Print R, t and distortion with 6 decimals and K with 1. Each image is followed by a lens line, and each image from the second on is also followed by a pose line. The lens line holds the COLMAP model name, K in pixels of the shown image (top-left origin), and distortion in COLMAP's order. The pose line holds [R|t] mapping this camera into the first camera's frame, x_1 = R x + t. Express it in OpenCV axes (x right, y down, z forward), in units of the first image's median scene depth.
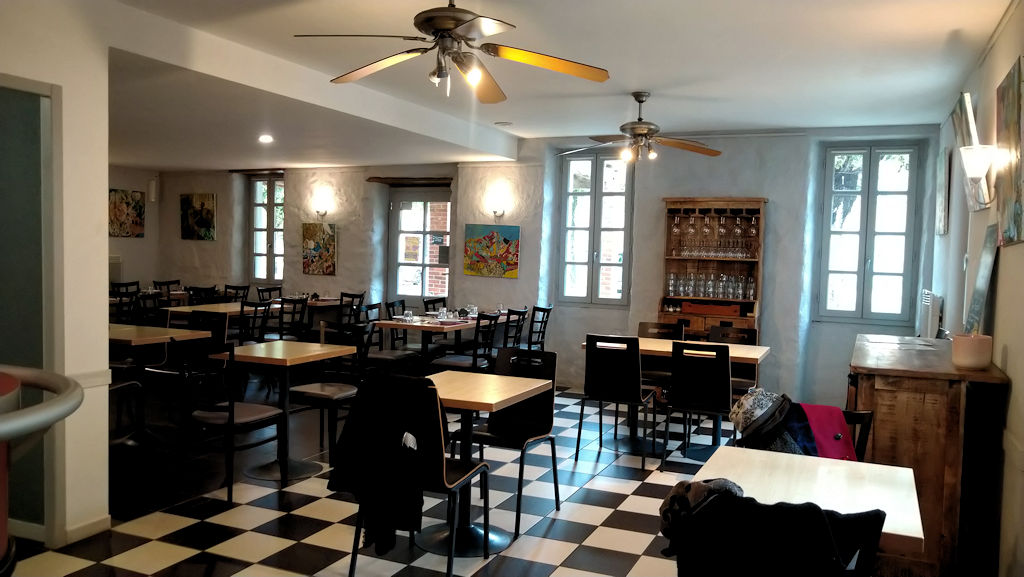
lens RADIAL K [[822.8, 0, 510.4], [0, 822.8, 303.9], [0, 0, 1]] dist [-0.002084, 0.005555]
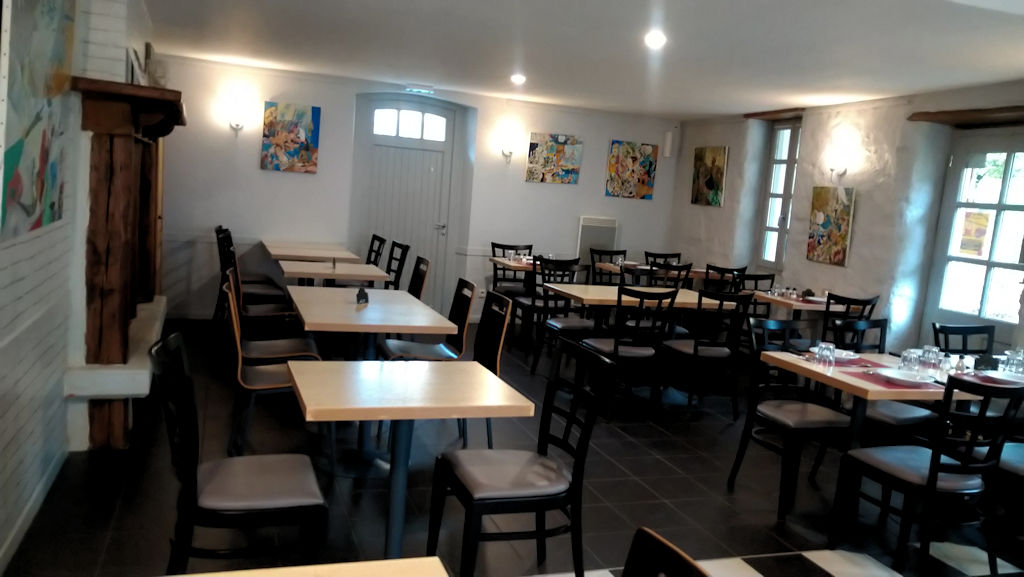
lens RADIAL K [[822.8, 0, 510.4], [0, 822.8, 303.9], [0, 0, 1]] dist [-0.002084, 0.005555]
pose [[0.675637, 0.131682, -0.725379, 0.085238], [-0.112166, 0.990825, 0.075396, -0.023437], [0.728652, 0.030423, 0.684208, 0.337362]]
